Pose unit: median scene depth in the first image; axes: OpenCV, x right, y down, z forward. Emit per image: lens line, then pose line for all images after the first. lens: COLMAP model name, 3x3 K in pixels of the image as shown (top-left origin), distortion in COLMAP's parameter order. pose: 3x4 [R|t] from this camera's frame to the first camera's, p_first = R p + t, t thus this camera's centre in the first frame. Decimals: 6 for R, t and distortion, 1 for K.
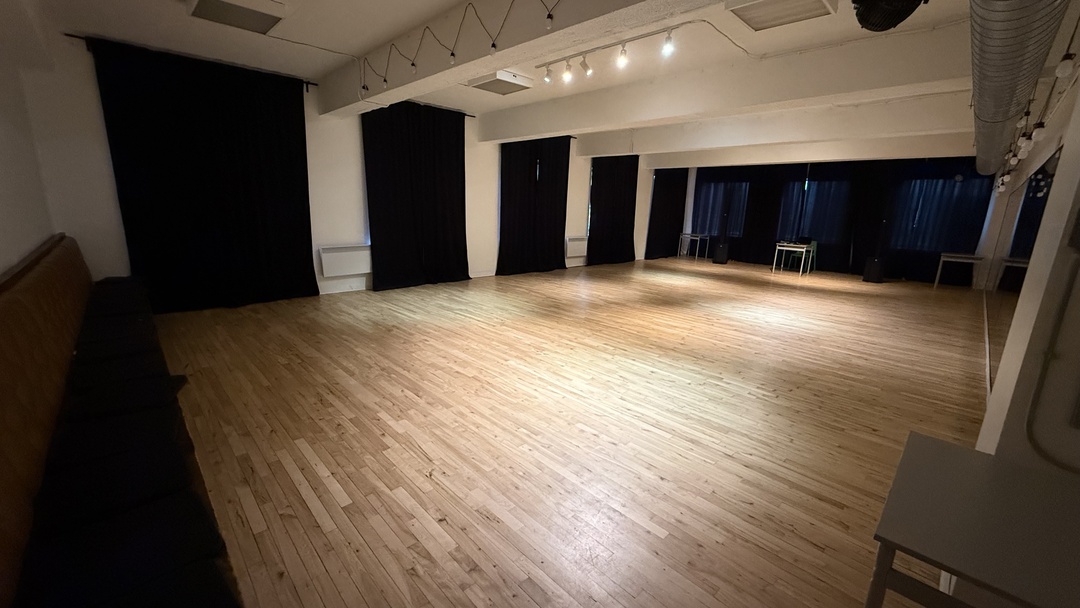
lens RADIAL K [[432.7, 0, 540.5], [0, 432.7, 305.2], [0, 0, 1]] dist [-0.000222, 0.000166]
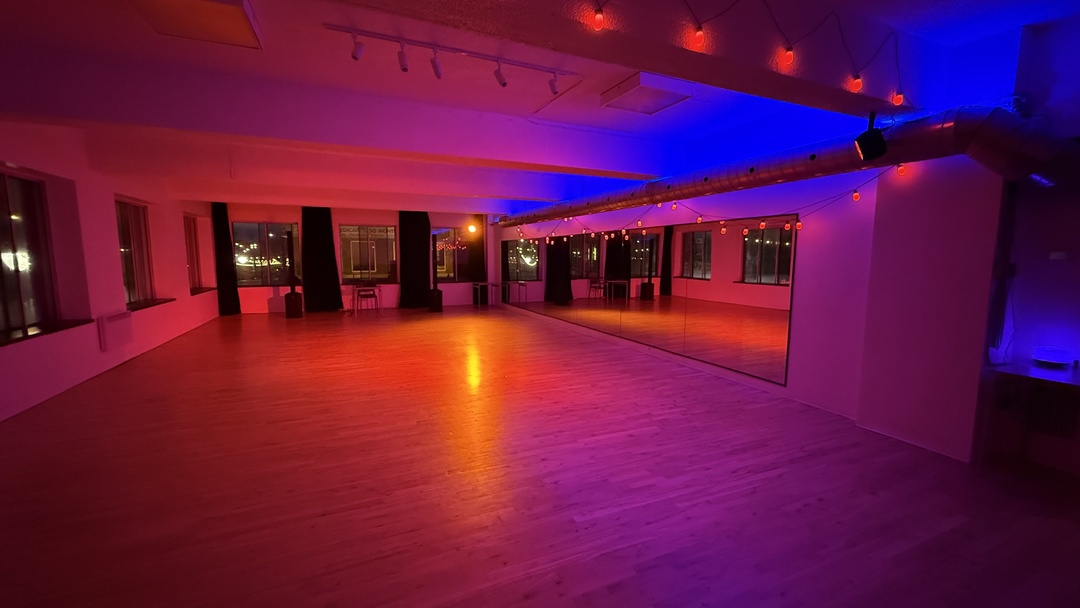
lens RADIAL K [[432.7, 0, 537.3], [0, 432.7, 301.6], [0, 0, 1]] dist [-0.000222, 0.000166]
pose [[0.343710, -0.130028, 0.930030, -0.538275], [0.217669, 0.974427, 0.055792, -0.187699], [-0.913501, 0.183262, 0.363223, 0.672542]]
